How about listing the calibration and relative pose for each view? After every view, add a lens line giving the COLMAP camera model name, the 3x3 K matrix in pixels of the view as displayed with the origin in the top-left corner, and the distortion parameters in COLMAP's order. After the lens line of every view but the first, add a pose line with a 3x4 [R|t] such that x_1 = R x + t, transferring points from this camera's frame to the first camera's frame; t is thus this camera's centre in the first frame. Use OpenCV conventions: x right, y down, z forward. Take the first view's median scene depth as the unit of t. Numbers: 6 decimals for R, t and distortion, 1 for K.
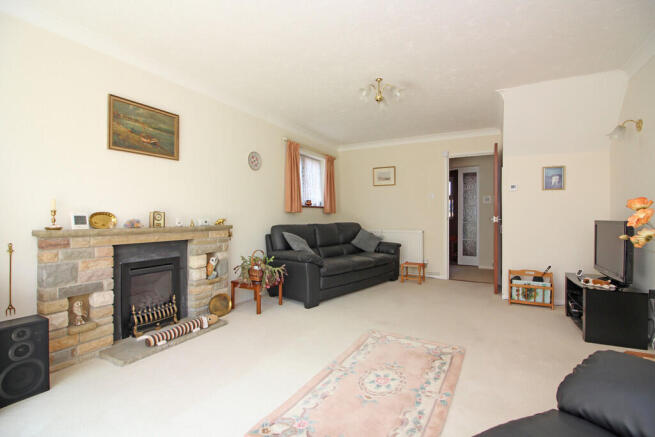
lens RADIAL K [[305.5, 0, 330.3], [0, 305.5, 217.3], [0, 0, 1]] dist [-0.003858, -0.001870]
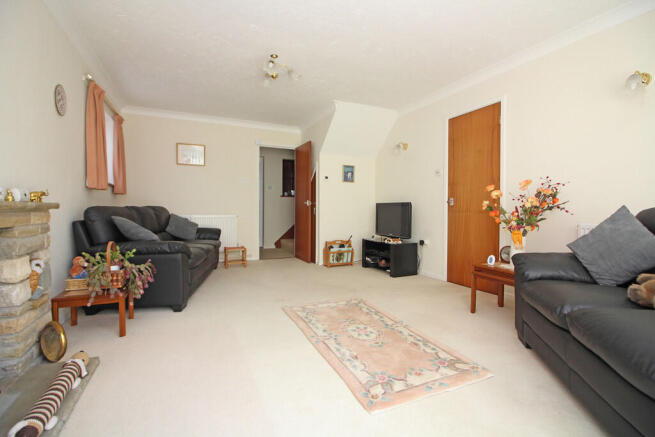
lens RADIAL K [[305.5, 0, 330.9], [0, 305.5, 218.7], [0, 0, 1]] dist [-0.003858, -0.001870]
pose [[0.593073, -0.025349, 0.804749, -0.471985], [-0.001061, 0.999479, 0.032265, 0.035148], [-0.805148, -0.019989, 0.592737, 0.229459]]
